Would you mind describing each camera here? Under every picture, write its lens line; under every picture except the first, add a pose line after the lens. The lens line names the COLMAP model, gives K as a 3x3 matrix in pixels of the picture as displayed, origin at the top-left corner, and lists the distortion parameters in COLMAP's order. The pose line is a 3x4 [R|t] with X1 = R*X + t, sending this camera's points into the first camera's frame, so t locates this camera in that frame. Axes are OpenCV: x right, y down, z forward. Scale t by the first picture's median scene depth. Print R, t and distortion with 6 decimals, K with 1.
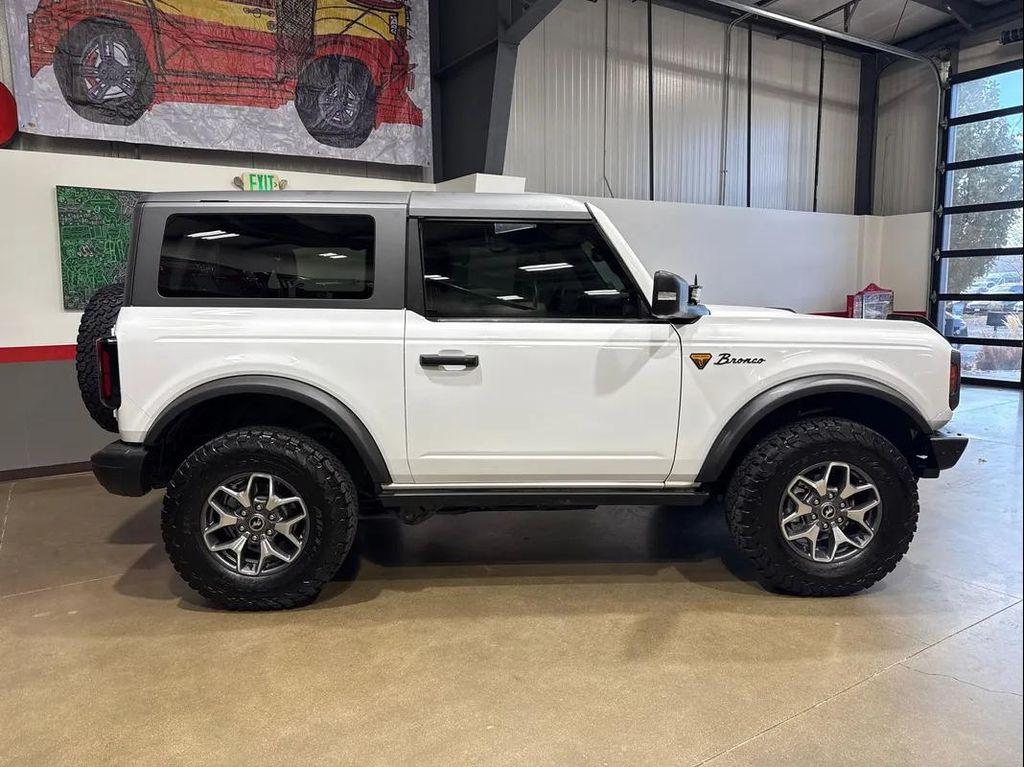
lens RADIAL K [[728.0, 0, 514.3], [0, 728.0, 380.6], [0, 0, 1]] dist [0.026445, -0.027962]
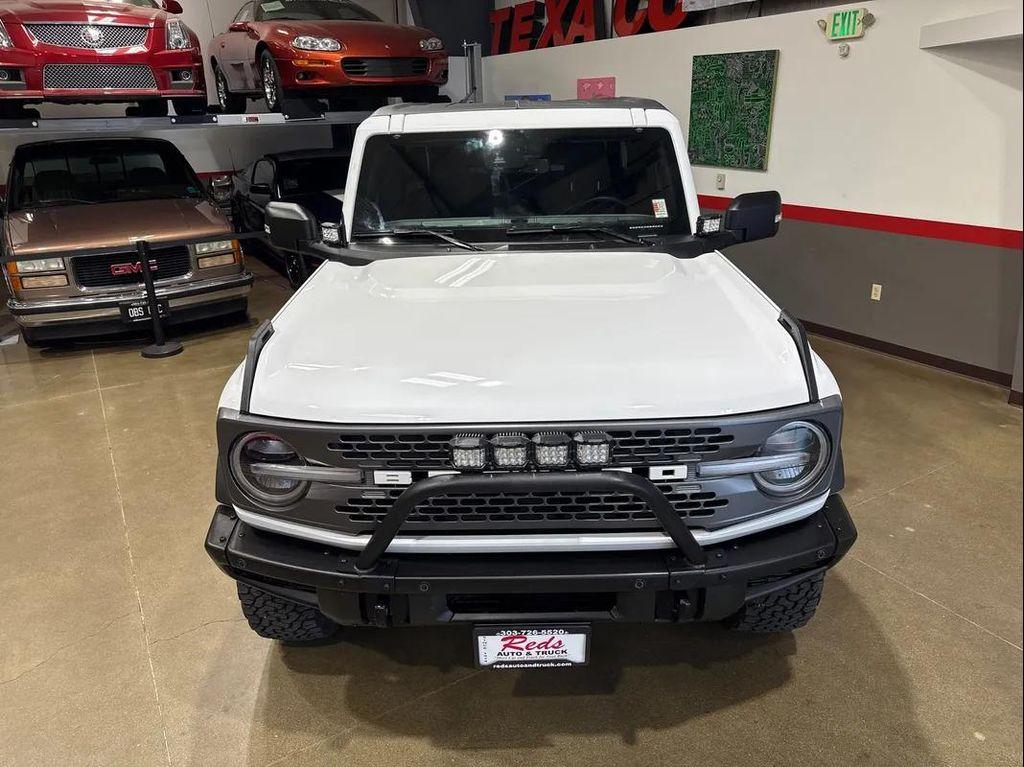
lens RADIAL K [[728.0, 0, 511.6], [0, 728.0, 377.3], [0, 0, 1]] dist [0.026445, -0.027962]
pose [[-0.033907, 0.358544, -0.932897, 0.637911], [-0.097233, 0.927822, 0.360128, -0.167418], [0.994684, 0.102919, 0.003402, 0.698690]]
